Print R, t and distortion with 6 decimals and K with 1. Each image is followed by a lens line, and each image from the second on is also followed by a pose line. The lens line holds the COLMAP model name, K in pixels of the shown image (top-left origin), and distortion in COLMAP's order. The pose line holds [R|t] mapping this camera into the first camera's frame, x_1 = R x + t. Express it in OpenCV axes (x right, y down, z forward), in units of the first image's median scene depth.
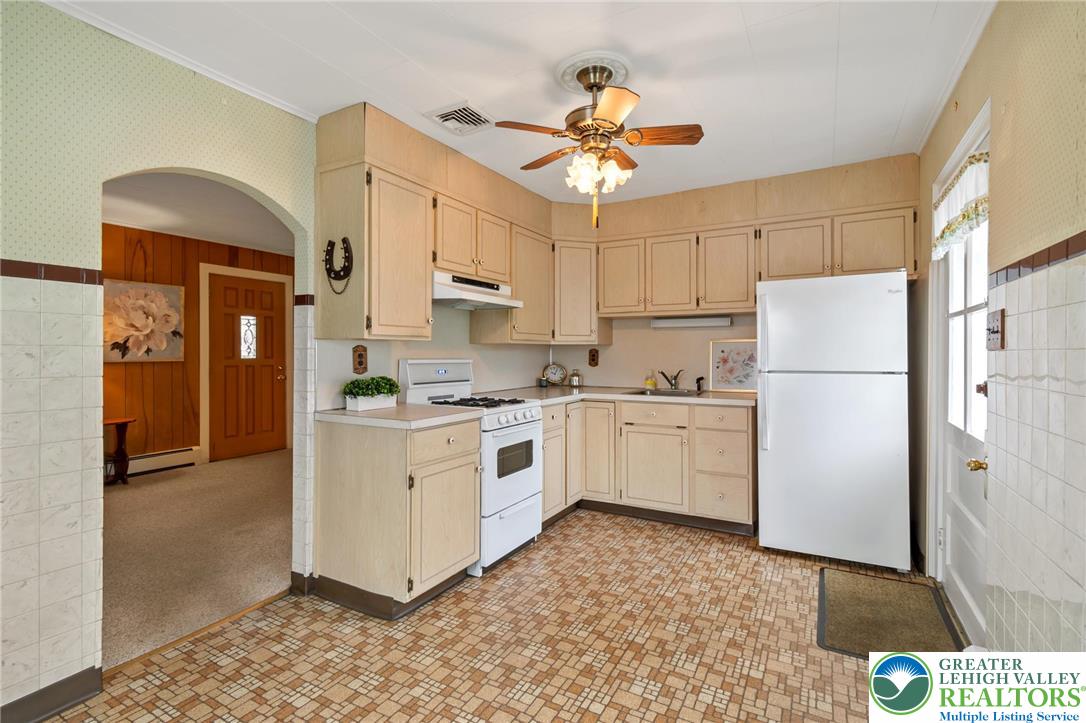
lens RADIAL K [[496.5, 0, 558.4], [0, 496.5, 349.7], [0, 0, 1]] dist [0.001961, -0.000121]
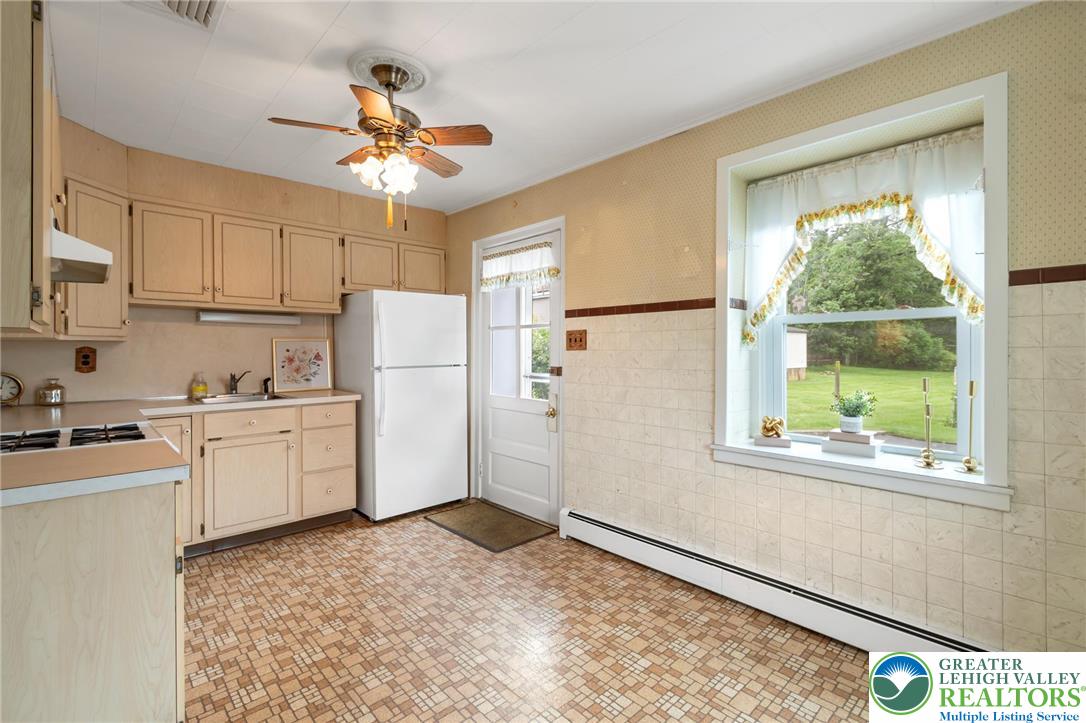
lens RADIAL K [[482.9, 0, 546.1], [0, 482.9, 350.9], [0, 0, 1]] dist [0.000164, 0.000146]
pose [[0.319590, -0.003105, 0.947551, -0.493499], [-0.003783, 0.999982, 0.004552, -0.002197], [-0.947548, -0.005040, 0.319572, 0.261991]]
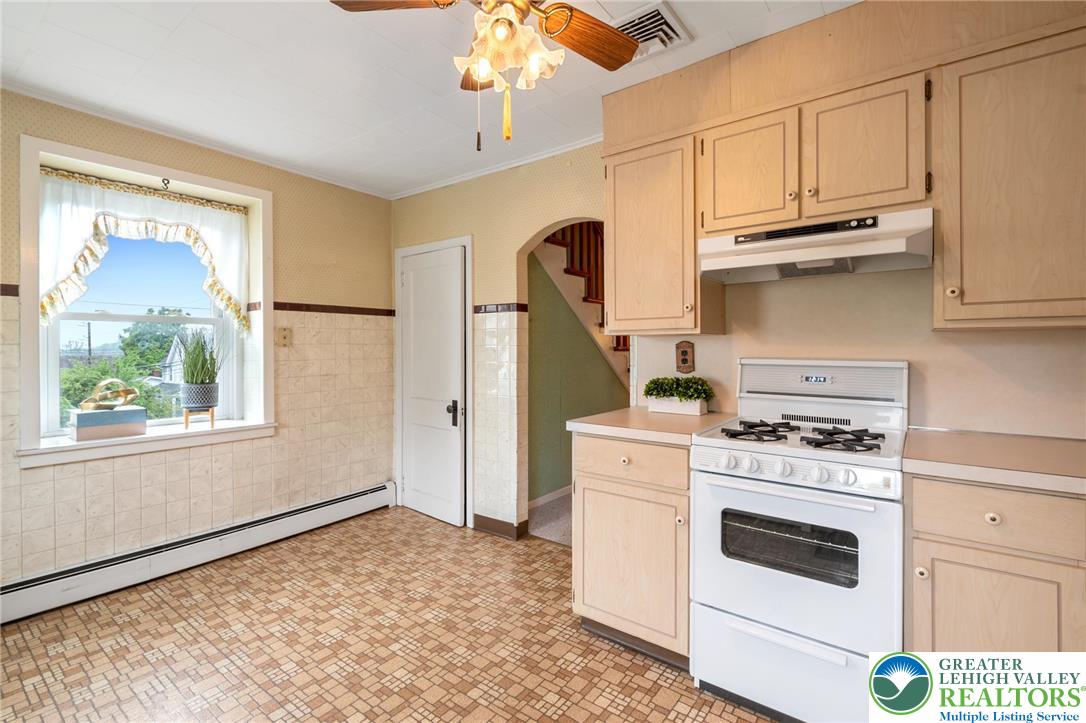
lens RADIAL K [[496.5, 0, 558.4], [0, 496.5, 349.7], [0, 0, 1]] dist [0.001961, -0.000121]
pose [[-0.144105, 0.002445, -0.989559, 0.440962], [0.009025, 0.999959, 0.001157, 0.003046], [0.989521, -0.008764, -0.144121, 0.766961]]
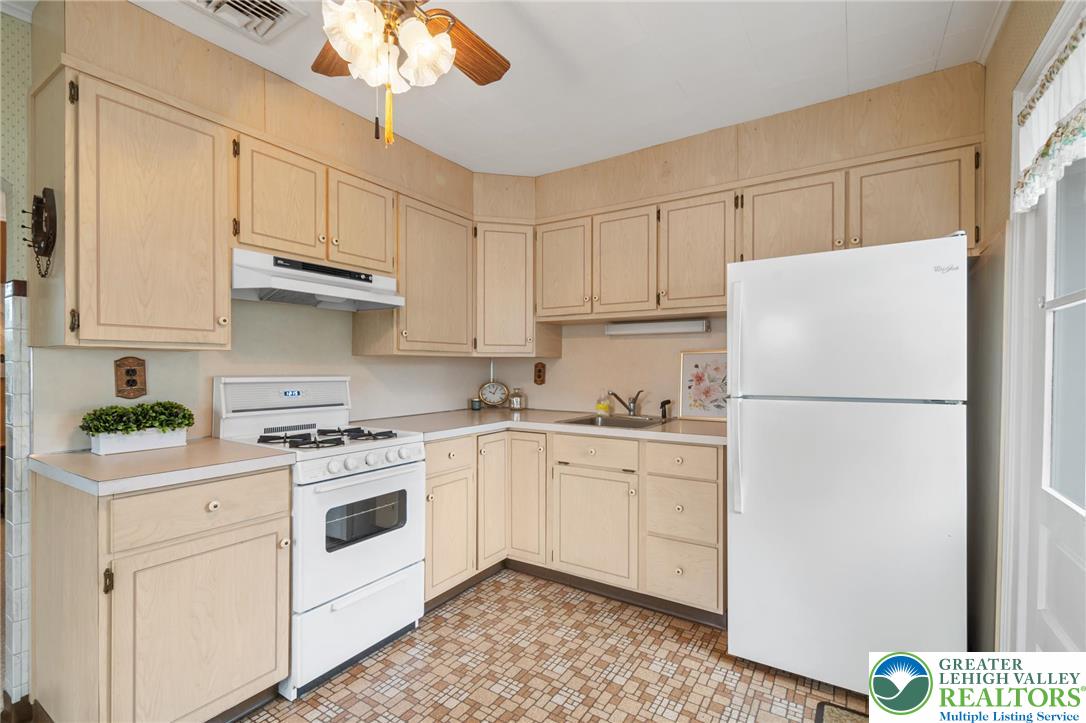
lens RADIAL K [[483.7, 0, 549.4], [0, 483.7, 369.2], [0, 0, 1]] dist [0.000399, -0.000098]
pose [[0.997499, 0.001793, -0.070662, 0.196176], [-0.000971, 0.999931, 0.011667, -0.000205], [0.070678, -0.011569, 0.997432, 0.312466]]
